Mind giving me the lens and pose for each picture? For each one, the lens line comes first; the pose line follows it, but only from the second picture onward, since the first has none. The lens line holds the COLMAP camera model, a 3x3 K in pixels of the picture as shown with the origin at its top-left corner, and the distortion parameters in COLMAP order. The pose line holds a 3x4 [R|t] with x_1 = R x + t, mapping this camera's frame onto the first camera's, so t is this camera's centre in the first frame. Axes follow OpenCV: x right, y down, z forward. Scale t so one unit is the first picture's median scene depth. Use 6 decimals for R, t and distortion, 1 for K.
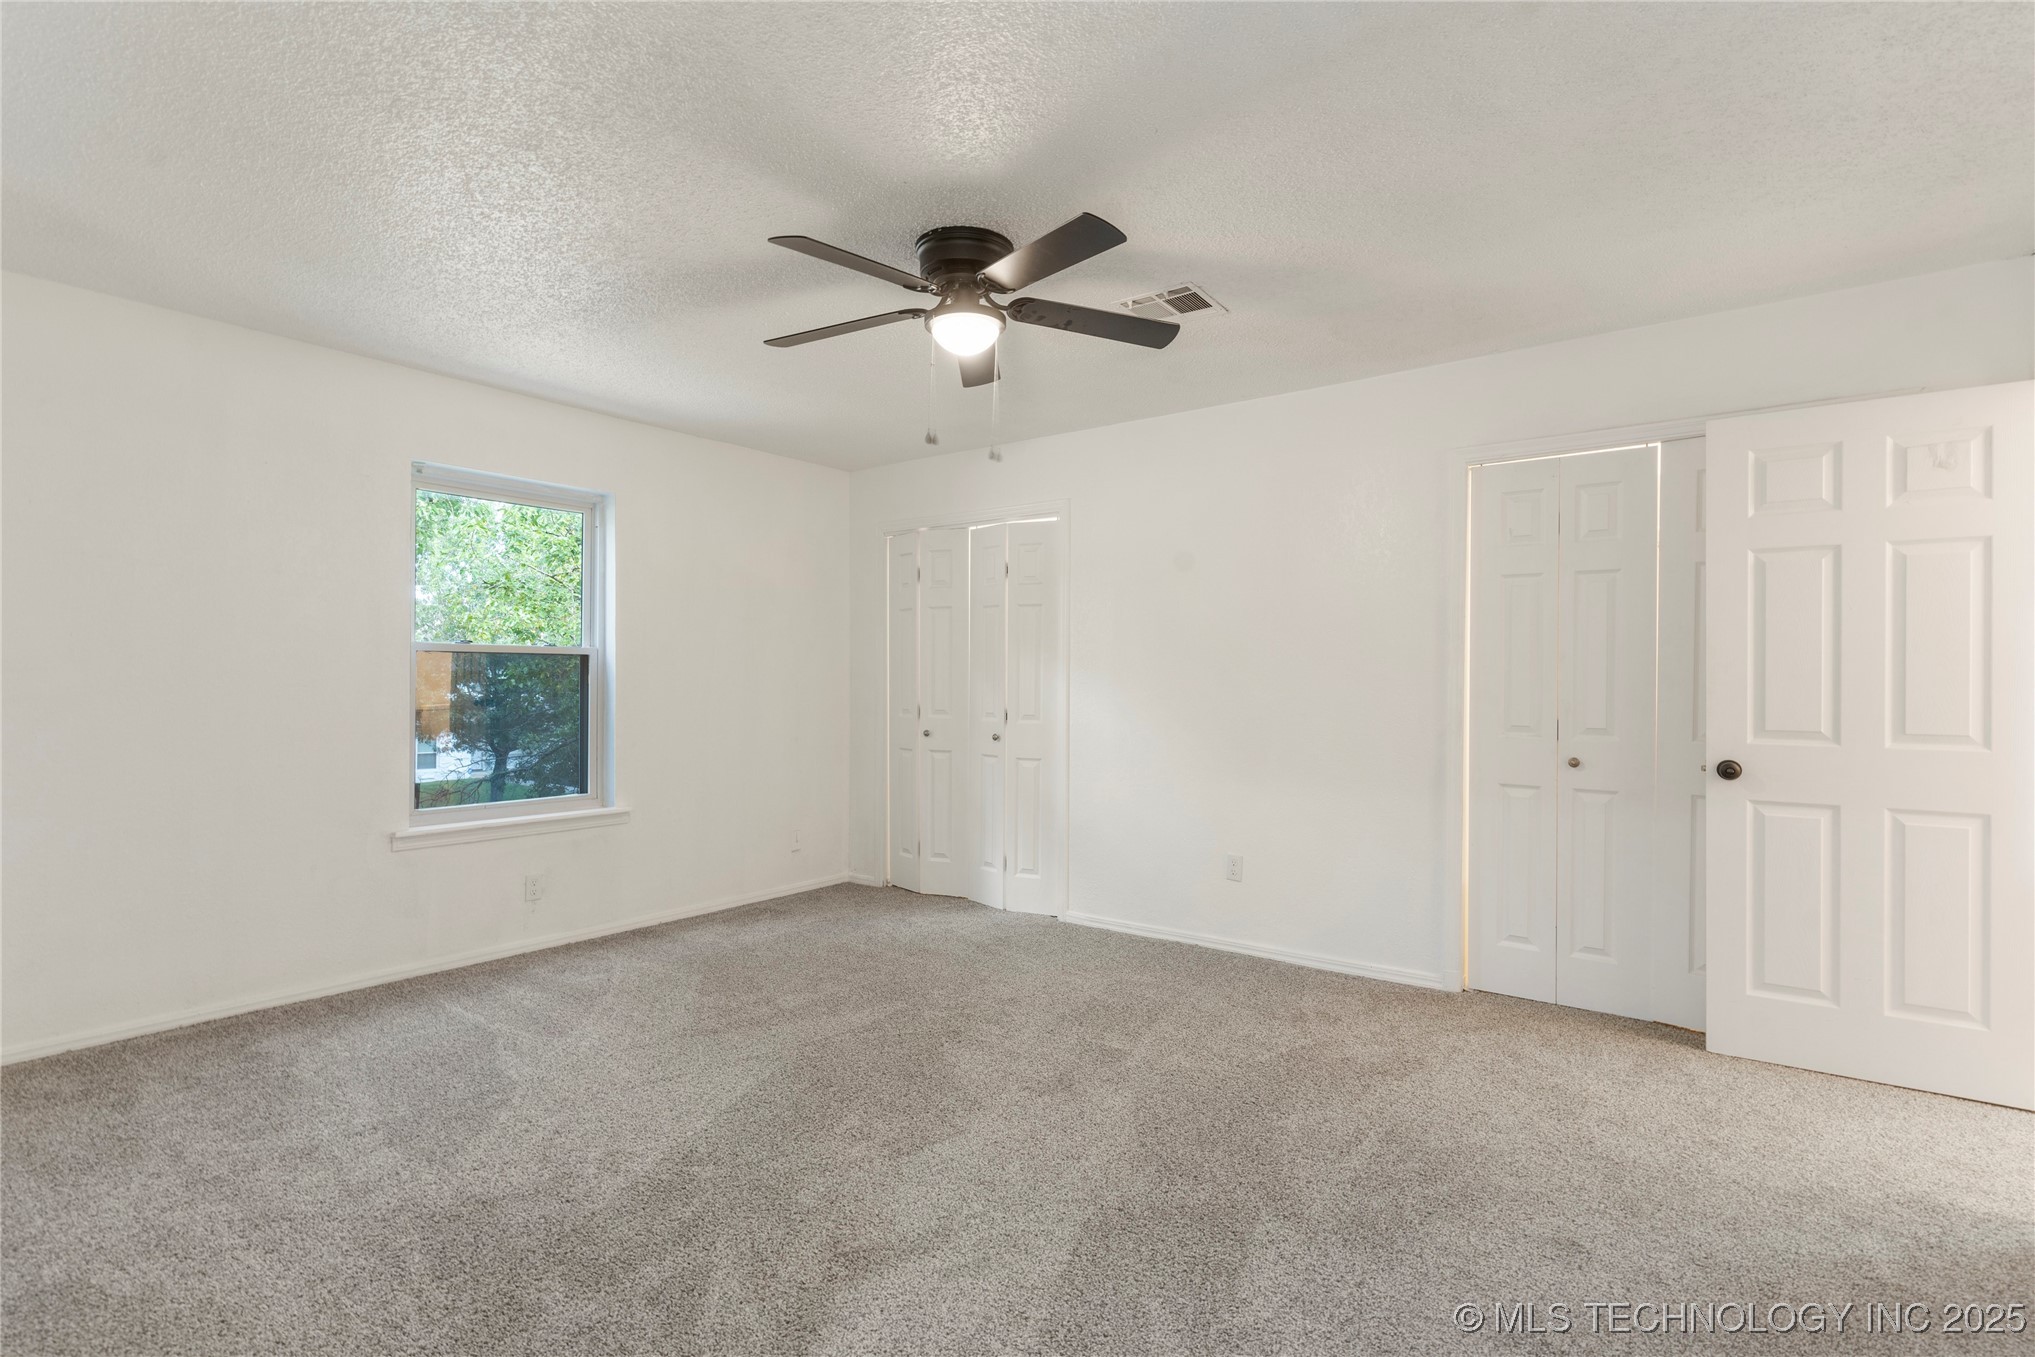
lens RADIAL K [[981.6, 0, 1017.5], [0, 981.6, 678.5], [0, 0, 1]] dist [0.000734, -0.000006]
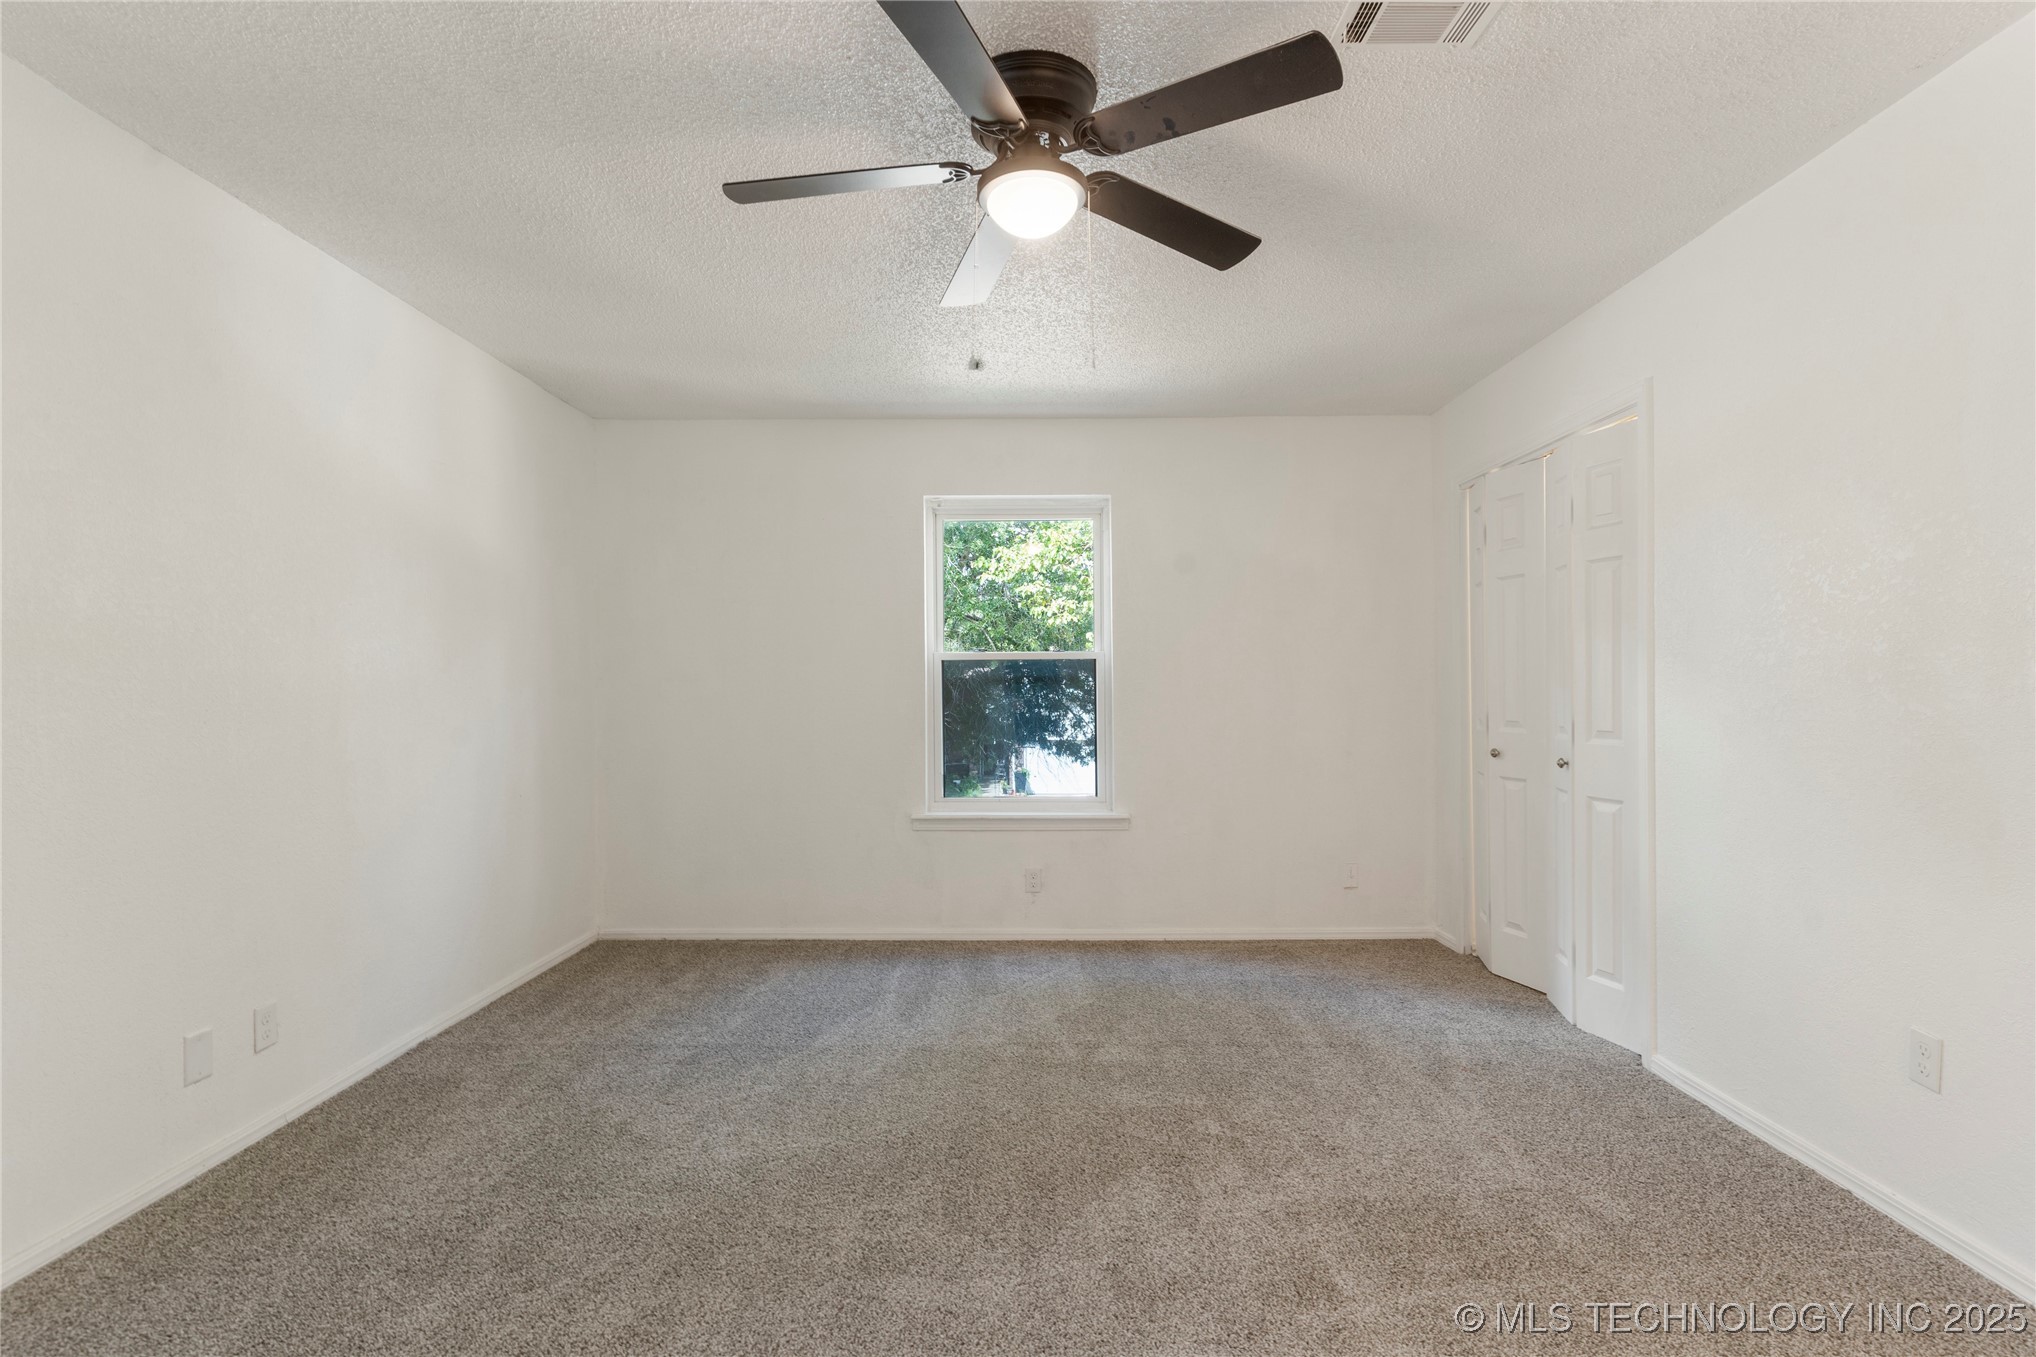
lens RADIAL K [[982.0, 0, 1018.0], [0, 982.0, 678.5], [0, 0, 1]] dist [0.000734, -0.000006]
pose [[0.590355, -0.016021, -0.806985, 0.358184], [0.008389, 0.999871, -0.013714, 0.010410], [0.807100, 0.001327, 0.590413, 0.367656]]
